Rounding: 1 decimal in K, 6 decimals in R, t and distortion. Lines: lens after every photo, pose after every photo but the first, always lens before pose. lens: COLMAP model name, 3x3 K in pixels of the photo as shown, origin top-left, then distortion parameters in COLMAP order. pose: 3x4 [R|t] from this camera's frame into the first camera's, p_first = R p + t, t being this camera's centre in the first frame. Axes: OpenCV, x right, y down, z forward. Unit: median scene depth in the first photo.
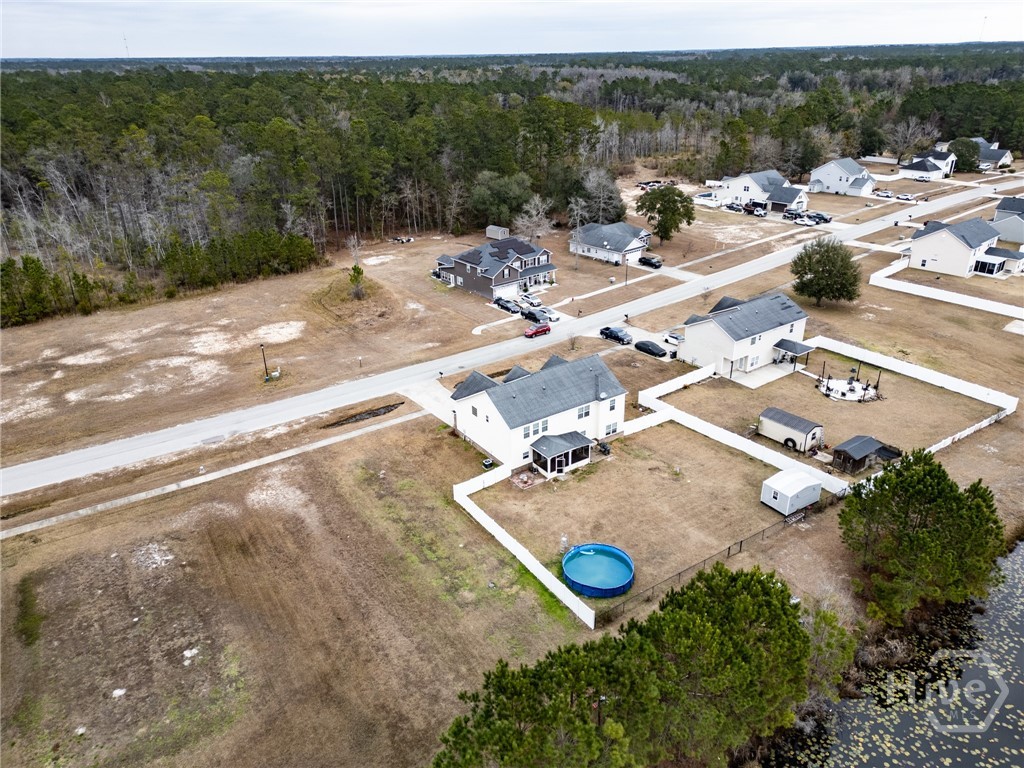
lens RADIAL K [[707.9, 0, 512.0], [0, 707.9, 384.0], [0, 0, 1]] dist [0.100042, -0.110219]
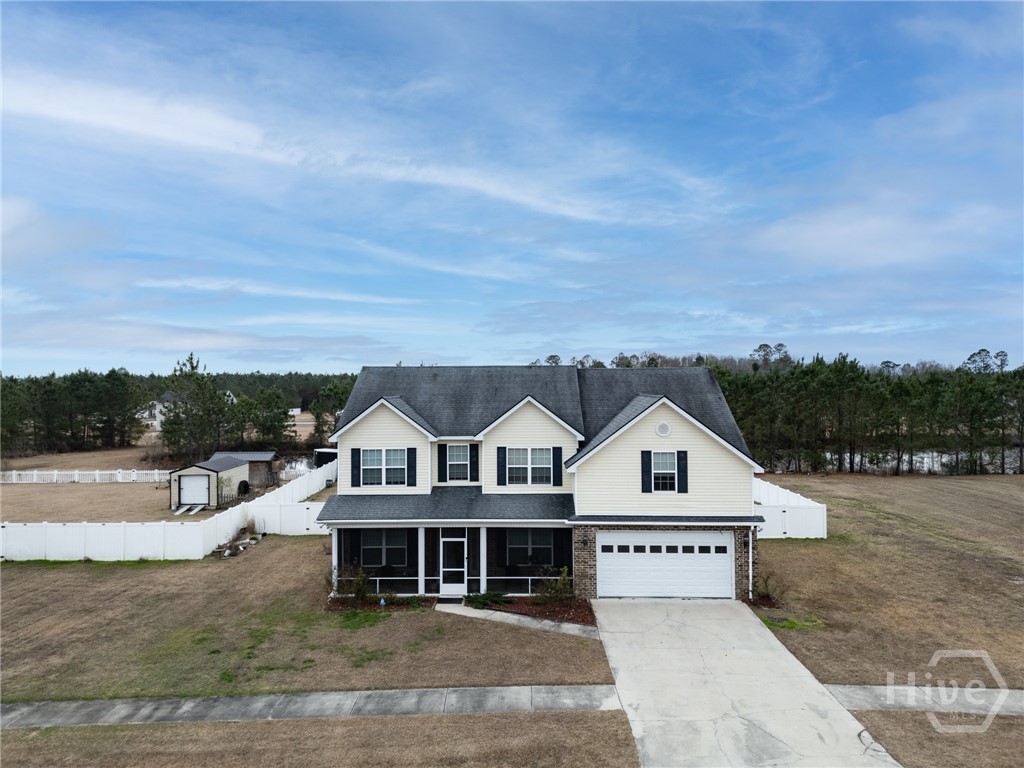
lens RADIAL K [[707.9, 0, 512.0], [0, 707.9, 384.0], [0, 0, 1]] dist [0.100042, -0.110219]
pose [[-0.802231, 0.024258, 0.596520, -0.139581], [0.266954, 0.908296, 0.322077, -0.107071], [-0.534004, 0.417623, -0.735140, 0.961044]]
